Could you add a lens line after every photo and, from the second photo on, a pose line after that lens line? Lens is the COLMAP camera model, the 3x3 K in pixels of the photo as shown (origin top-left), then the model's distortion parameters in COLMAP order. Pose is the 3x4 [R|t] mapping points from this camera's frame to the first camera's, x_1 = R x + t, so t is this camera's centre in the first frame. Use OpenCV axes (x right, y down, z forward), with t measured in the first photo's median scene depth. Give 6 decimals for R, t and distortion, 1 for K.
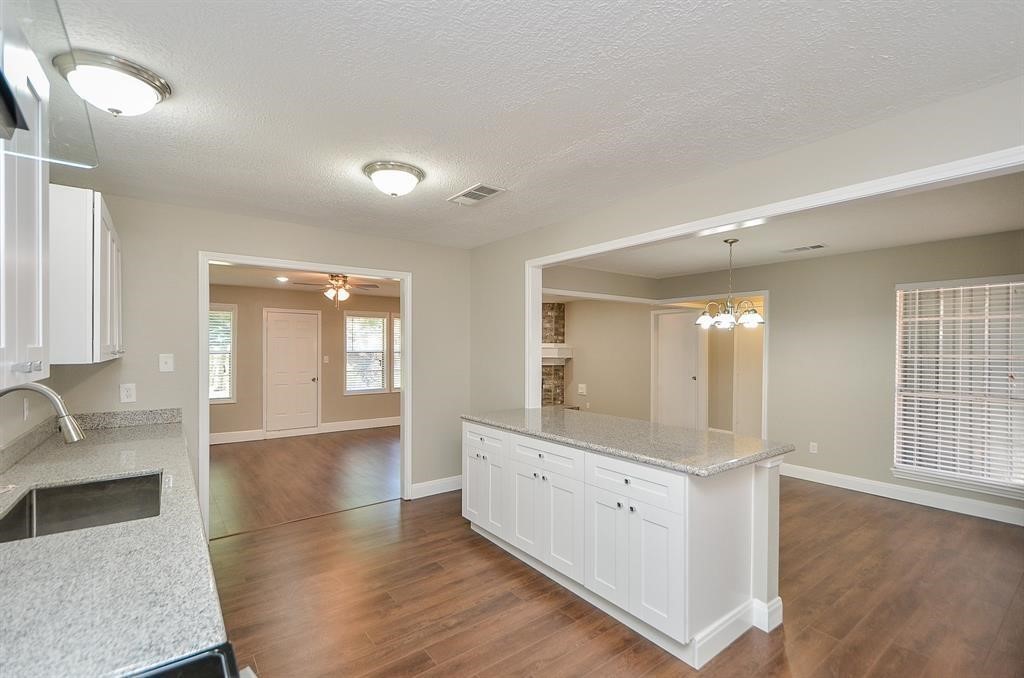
lens RADIAL K [[451.8, 0, 508.0], [0, 451.8, 350.0], [0, 0, 1]] dist [0.010061, -0.001199]
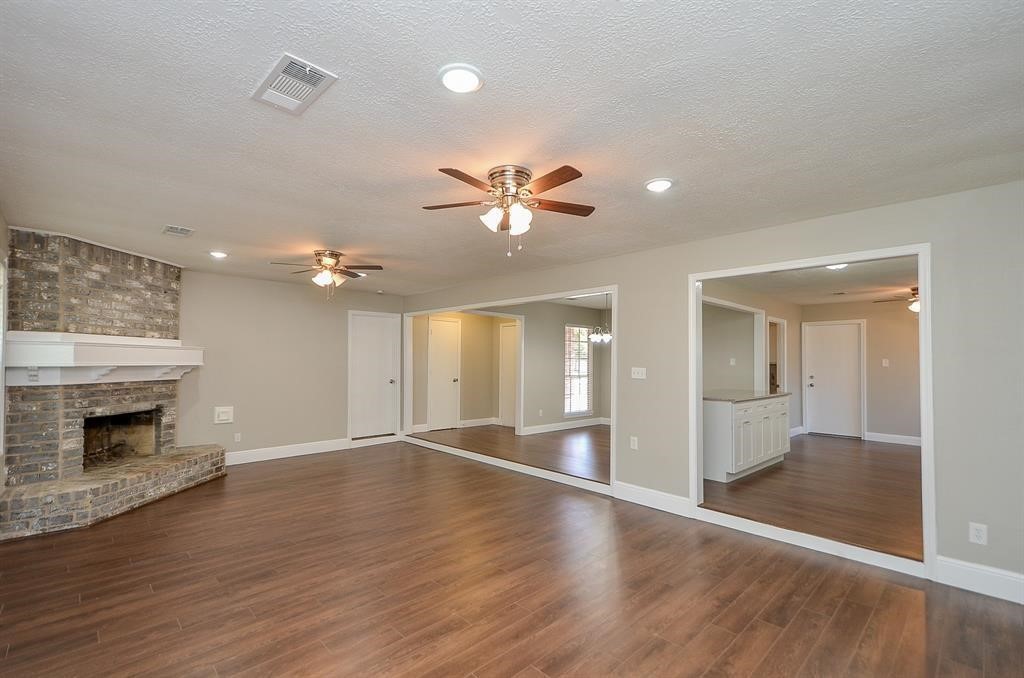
lens RADIAL K [[456.5, 0, 506.9], [0, 456.5, 350.5], [0, 0, 1]] dist [0.014677, -0.000987]
pose [[-0.110000, 0.018820, 0.993753, -0.806842], [-0.003776, 0.999806, -0.019352, 0.011900], [-0.993924, -0.005881, -0.109908, 1.044823]]
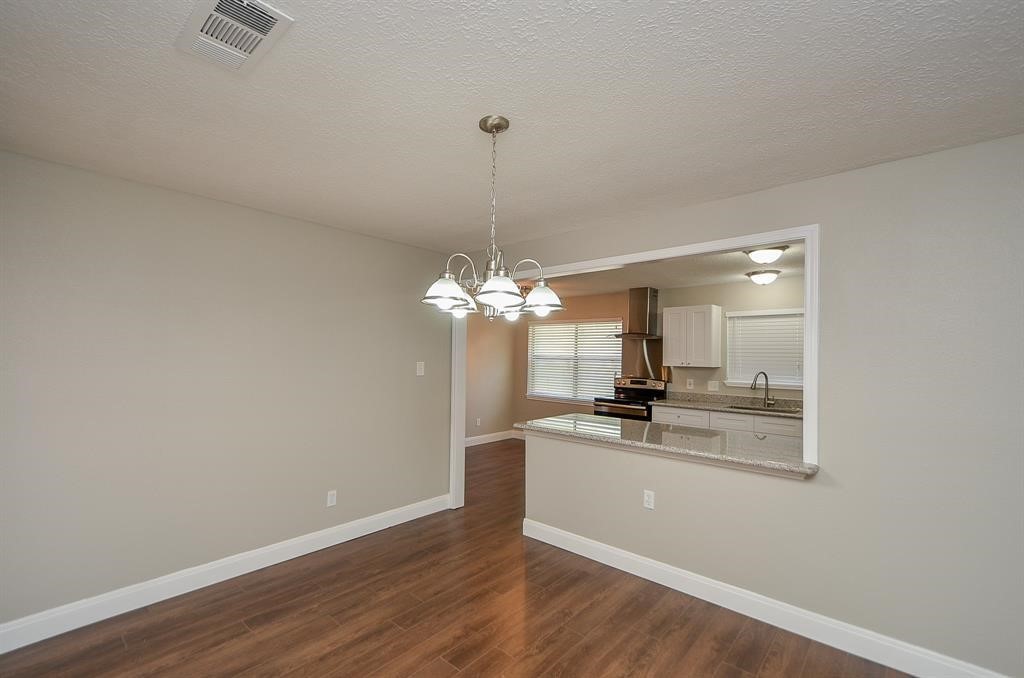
lens RADIAL K [[445.0, 0, 508.4], [0, 445.0, 353.0], [0, 0, 1]] dist [0.014183, -0.000140]
pose [[-0.979390, -0.018385, -0.201141, 0.372898], [-0.018997, 0.999819, 0.001111, -0.009257], [0.201084, 0.004909, -0.979562, 0.952510]]
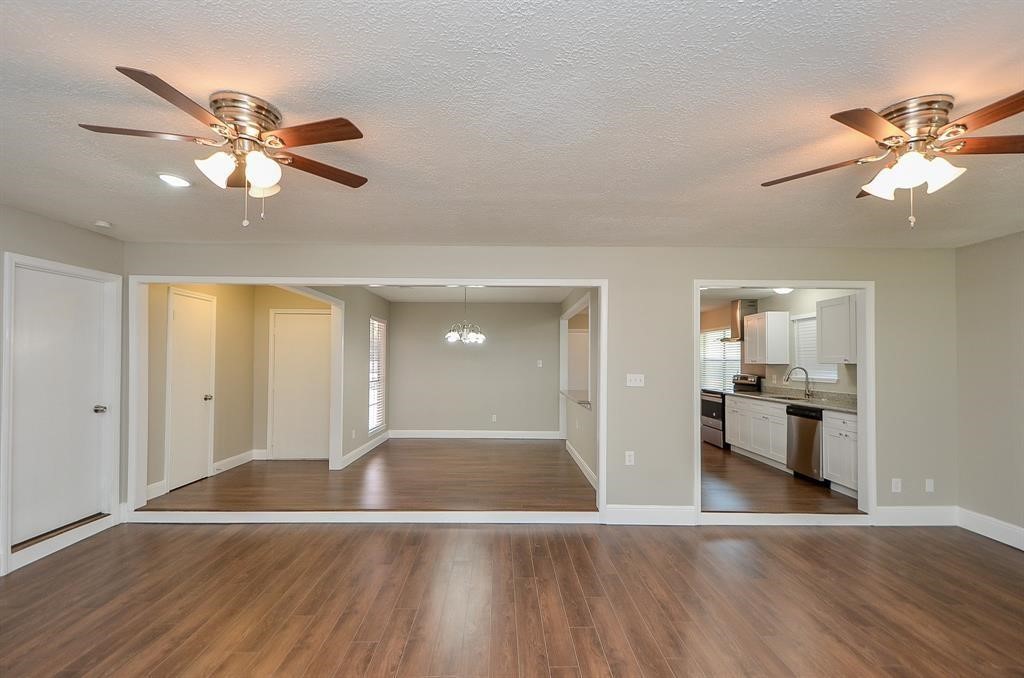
lens RADIAL K [[456.5, 0, 506.9], [0, 456.5, 350.5], [0, 0, 1]] dist [0.014677, -0.000987]
pose [[-0.804085, 0.005967, 0.594485, -0.337479], [-0.004987, 0.999847, -0.016781, 0.001723], [-0.594494, -0.016458, -0.803932, 1.406136]]
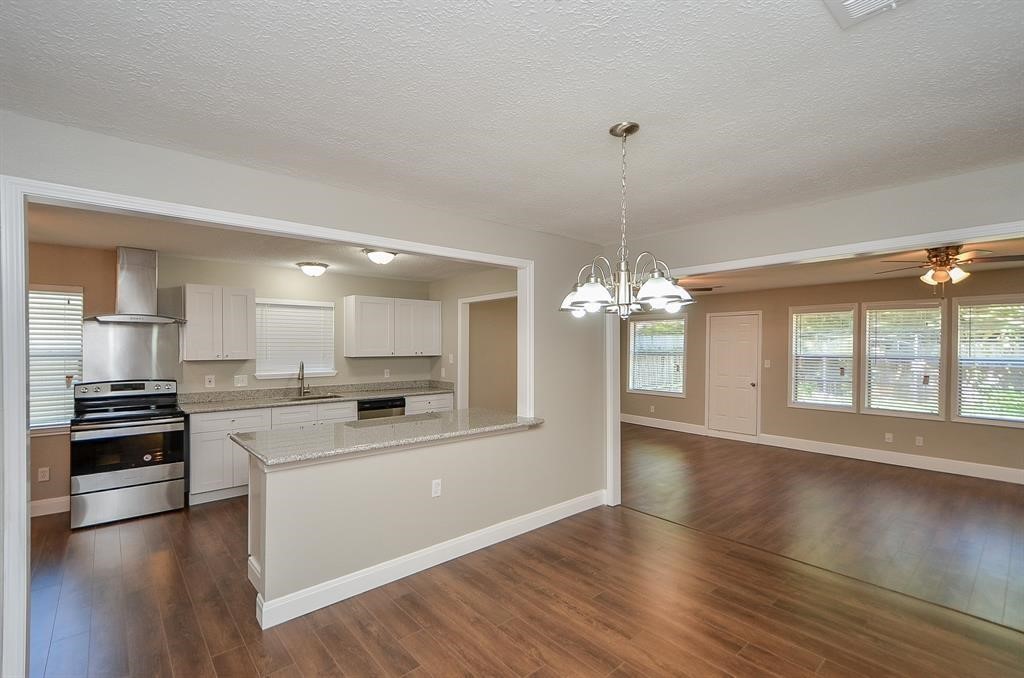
lens RADIAL K [[460.2, 0, 511.2], [0, 460.2, 351.1], [0, 0, 1]] dist [0.014942, 0.000030]
pose [[0.074099, 0.006872, -0.997227, 0.637300], [-0.005744, 0.999963, 0.006464, -0.009928], [0.997234, 0.005249, 0.074136, 0.562821]]
